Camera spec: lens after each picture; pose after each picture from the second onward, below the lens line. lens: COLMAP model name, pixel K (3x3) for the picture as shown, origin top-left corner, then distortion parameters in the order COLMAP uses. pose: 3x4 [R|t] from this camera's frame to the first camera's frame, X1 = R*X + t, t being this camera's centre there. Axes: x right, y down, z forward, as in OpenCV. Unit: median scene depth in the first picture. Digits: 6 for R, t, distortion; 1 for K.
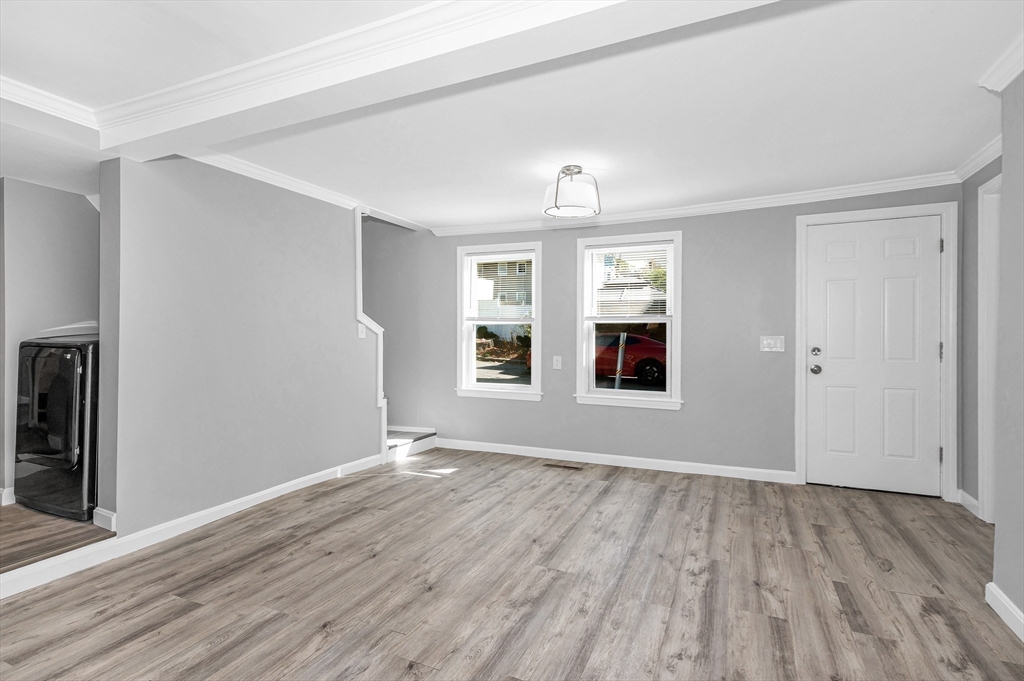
lens RADIAL K [[597.0, 0, 501.1], [0, 597.0, 340.2], [0, 0, 1]] dist [-0.002194, -0.001753]
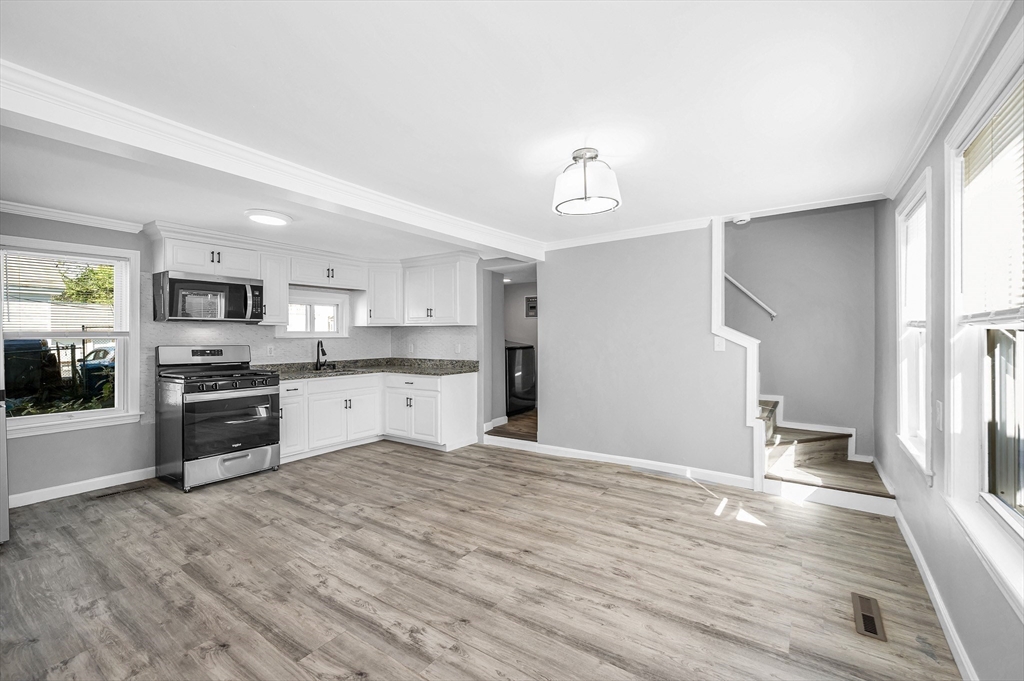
lens RADIAL K [[463.2, 0, 491.4], [0, 463.2, 344.2], [0, 0, 1]] dist [-0.004854, 0.001551]
pose [[-0.308161, 0.021579, -0.951090, 0.894091], [0.006561, 0.999767, 0.020558, -0.048940], [0.951312, 0.000095, -0.308231, 1.263416]]
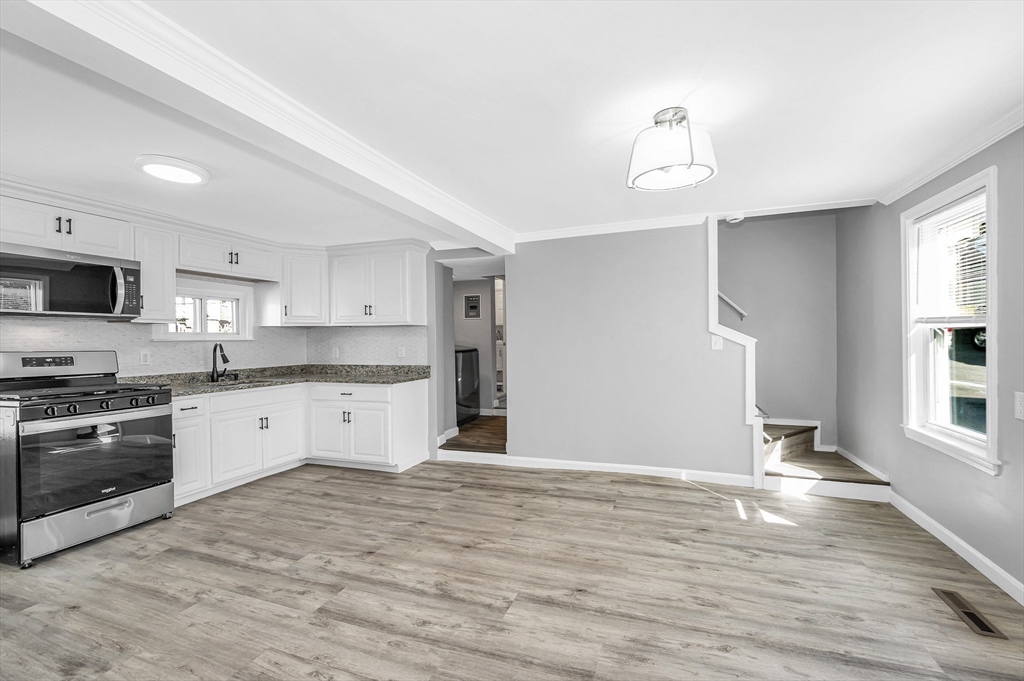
lens RADIAL K [[463.2, 0, 504.3], [0, 463.2, 349.3], [0, 0, 1]] dist [-0.004854, 0.001551]
pose [[-0.020174, 0.020530, -0.999586, 0.772206], [0.009648, 0.999747, 0.020338, -0.034058], [0.999750, -0.009233, -0.020367, 0.959739]]
